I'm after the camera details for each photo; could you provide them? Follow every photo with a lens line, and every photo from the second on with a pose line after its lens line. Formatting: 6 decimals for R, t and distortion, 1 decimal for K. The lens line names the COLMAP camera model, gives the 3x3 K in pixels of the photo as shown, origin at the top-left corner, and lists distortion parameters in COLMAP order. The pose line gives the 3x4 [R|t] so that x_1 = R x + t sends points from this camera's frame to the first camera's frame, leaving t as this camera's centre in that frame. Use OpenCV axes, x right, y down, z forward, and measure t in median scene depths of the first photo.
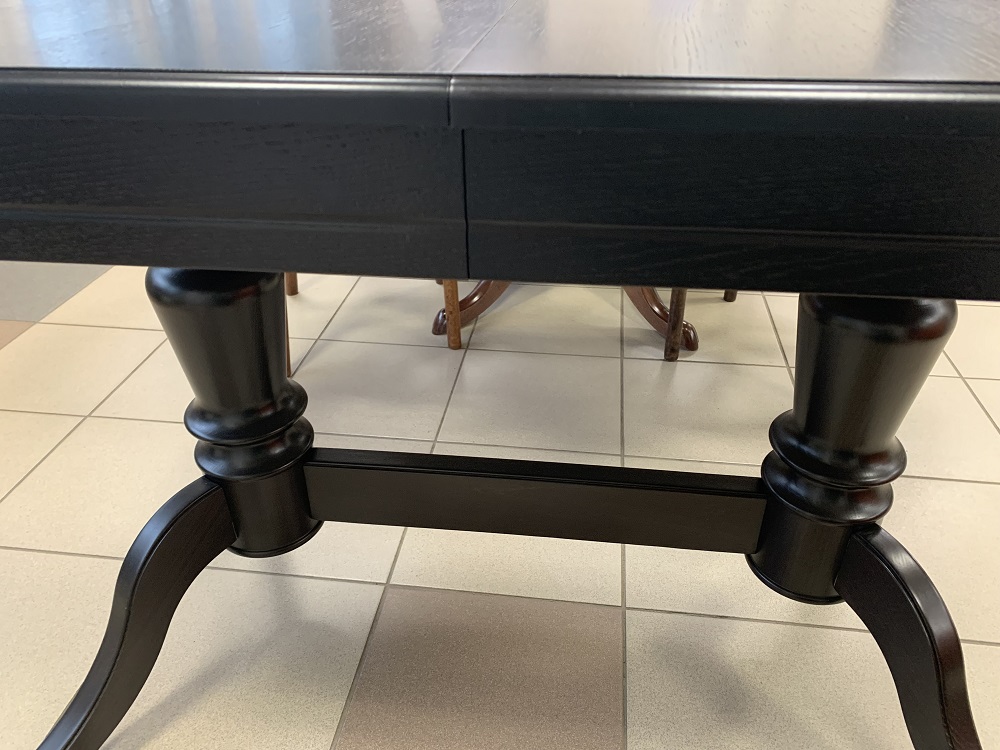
lens RADIAL K [[762.4, 0, 500.0], [0, 762.4, 375.0], [0, 0, 1]] dist [-0.000780, -0.001711]
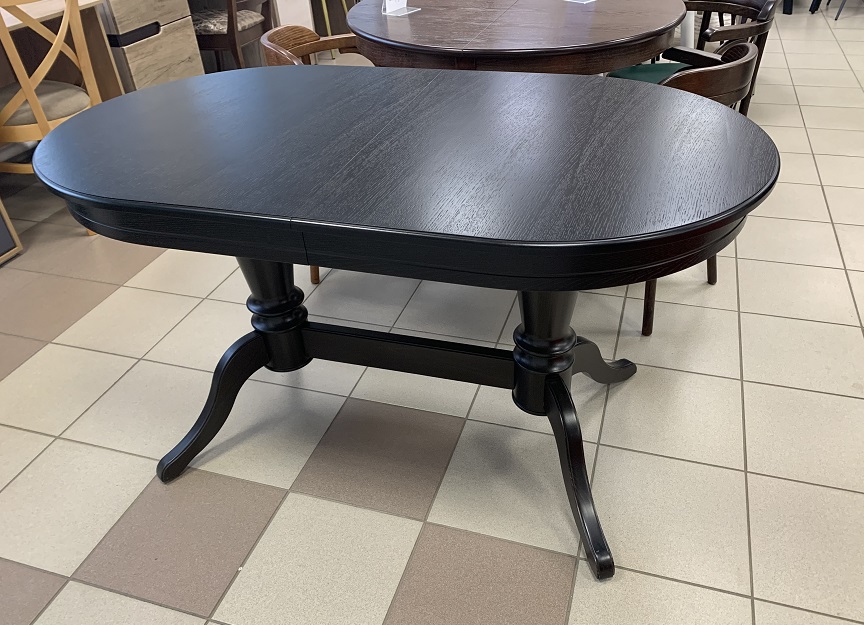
lens RADIAL K [[697.1, 0, 446.5], [0, 697.1, 316.8], [0, 0, 1]] dist [0.002963, -0.009748]
pose [[0.984821, 0.069205, -0.159178, 0.398446], [-0.060872, 0.996537, 0.056648, -0.043524], [0.162547, -0.046099, 0.985623, -0.743512]]
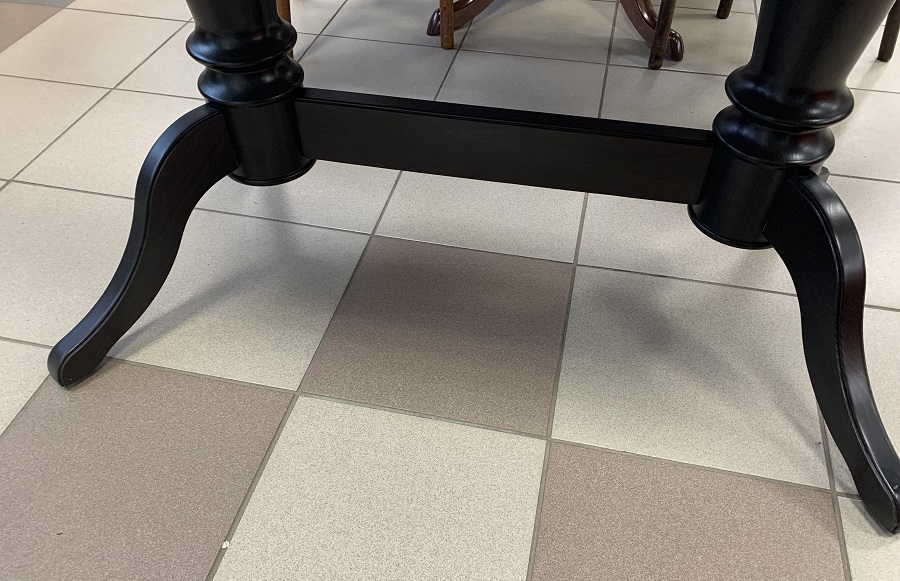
lens RADIAL K [[674.9, 0, 448.1], [0, 674.9, 356.3], [0, 0, 1]] dist [0.059585, -0.114414]
pose [[0.995679, 0.071461, -0.059308, 0.045546], [-0.051383, 0.955905, 0.289146, 0.164859], [0.077355, -0.284849, 0.955446, -0.026475]]
